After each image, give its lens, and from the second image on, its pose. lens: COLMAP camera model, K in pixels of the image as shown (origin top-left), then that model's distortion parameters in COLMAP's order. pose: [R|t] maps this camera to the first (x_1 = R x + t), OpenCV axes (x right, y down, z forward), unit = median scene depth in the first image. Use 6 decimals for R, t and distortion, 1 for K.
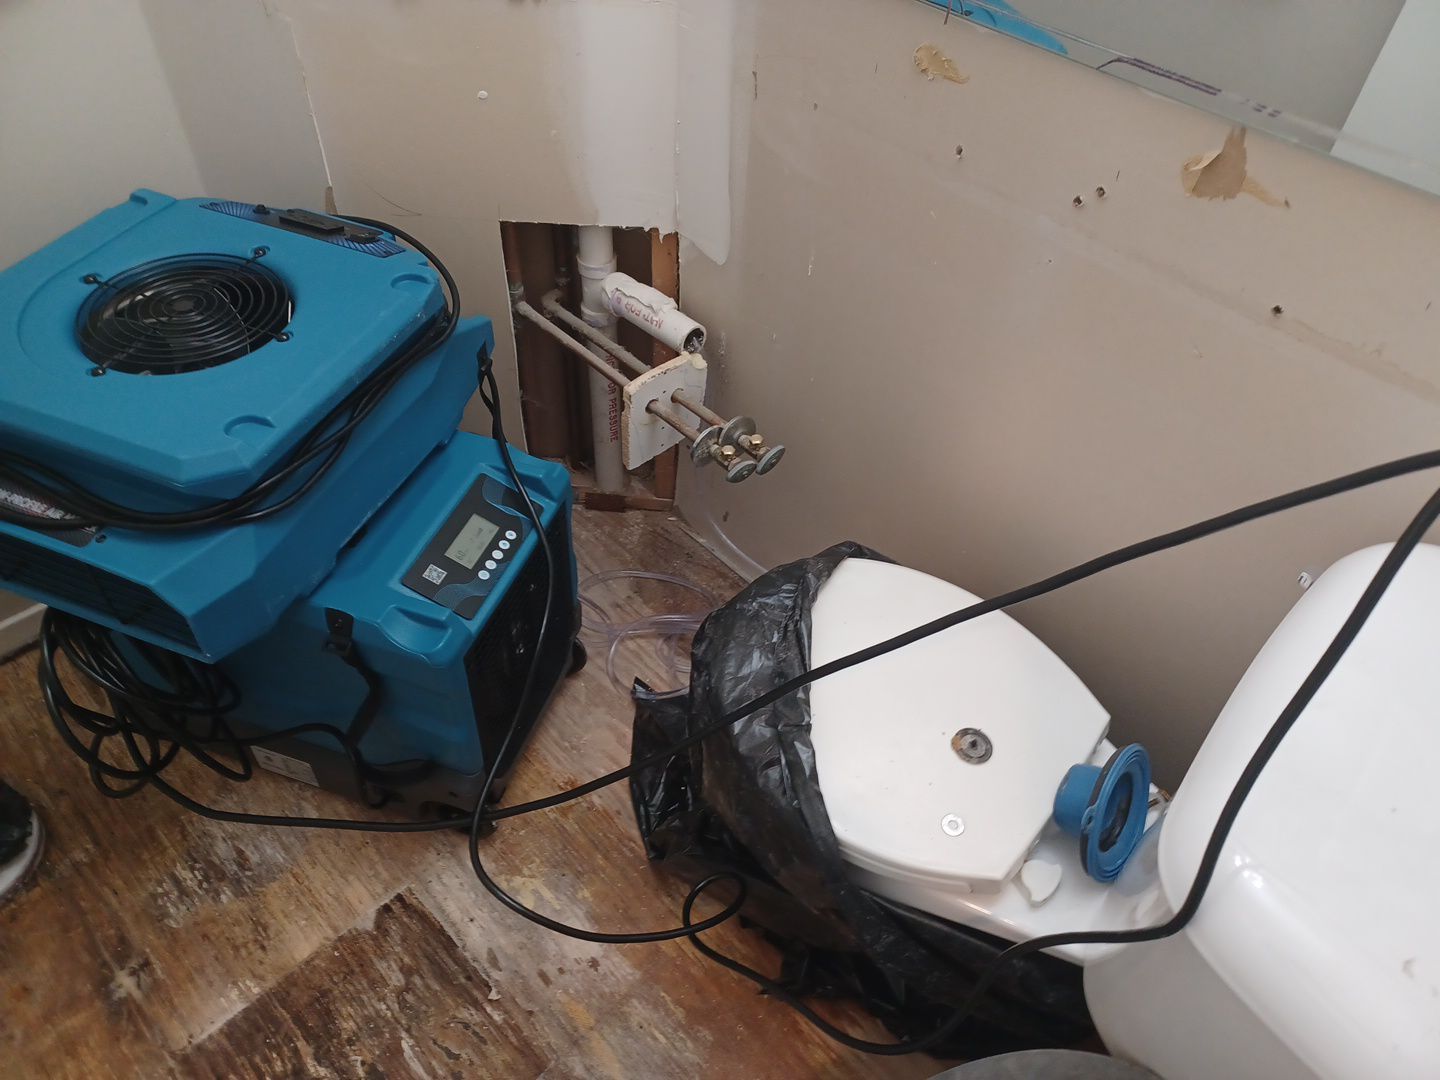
lens RADIAL K [[1045.0, 0, 725.2], [0, 1045.0, 542.0], [0, 0, 1]] dist [-0.009966, 0.051828]
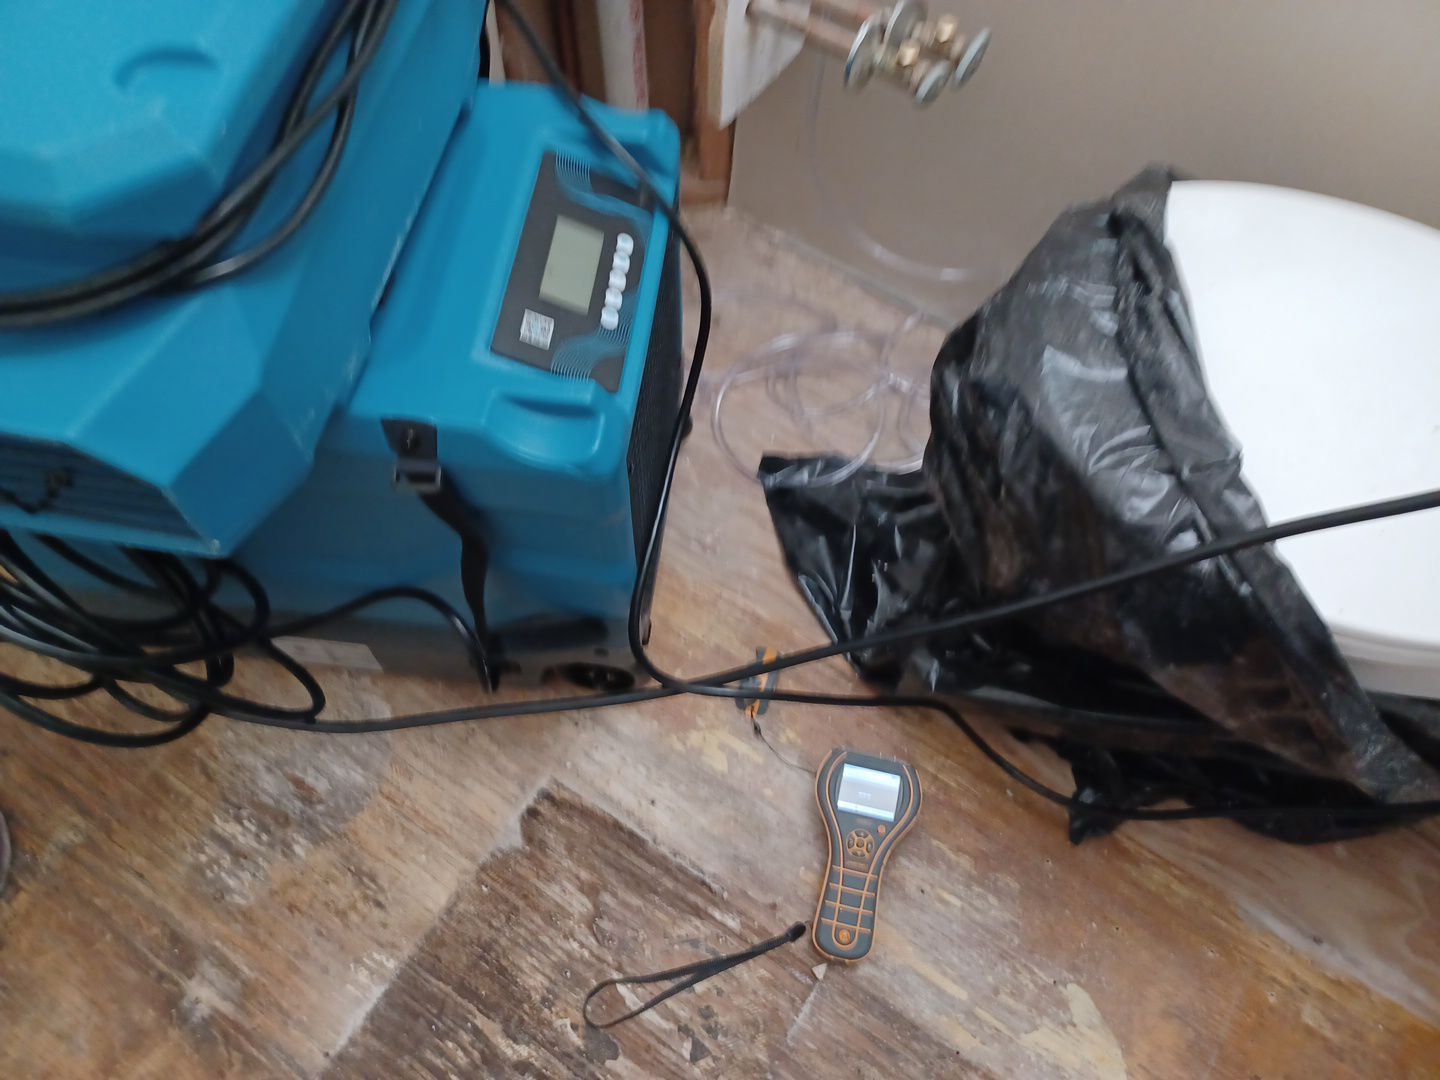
lens RADIAL K [[1055.8, 0, 741.3], [0, 1055.8, 539.0], [0, 0, 1]] dist [0.020859, -0.003681]
pose [[0.978040, -0.193708, 0.076906, -0.208573], [0.167524, 0.950186, 0.262833, 0.005010], [-0.123988, -0.244178, 0.961771, 0.339310]]
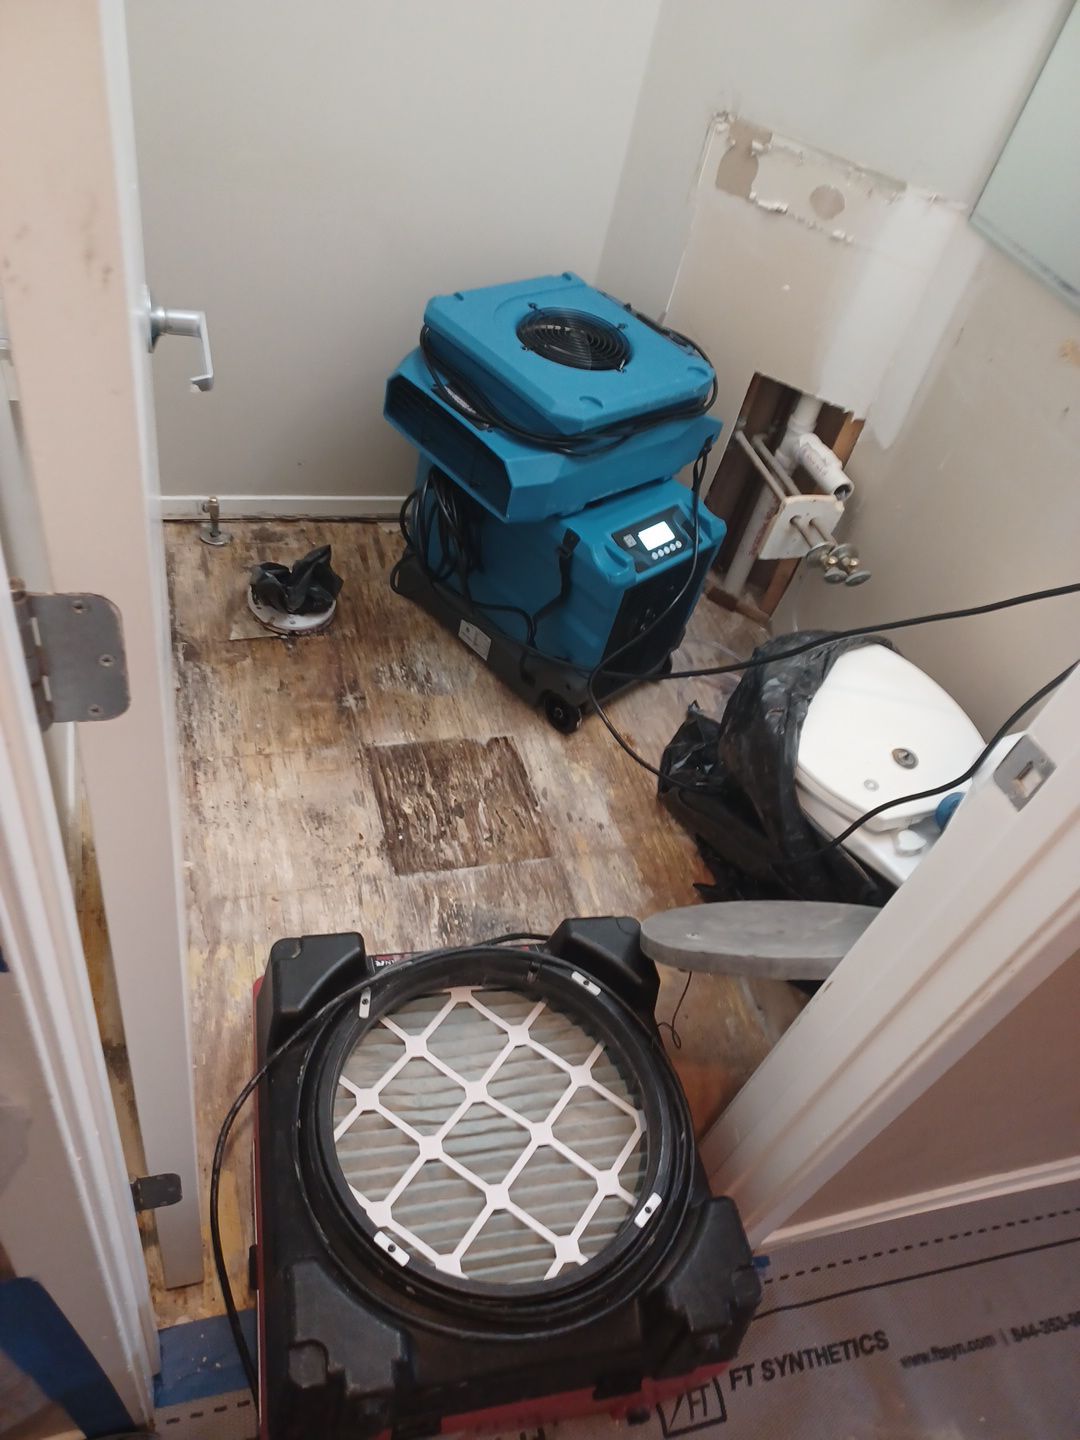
lens RADIAL K [[1004.9, 0, 538.2], [0, 1004.9, 707.8], [0, 0, 1]] dist [0.120904, -0.169887]
pose [[0.873877, 0.423605, -0.238533, 0.072286], [-0.438934, 0.898431, -0.012553, 0.308064], [0.208988, 0.115670, 0.971053, -0.468816]]
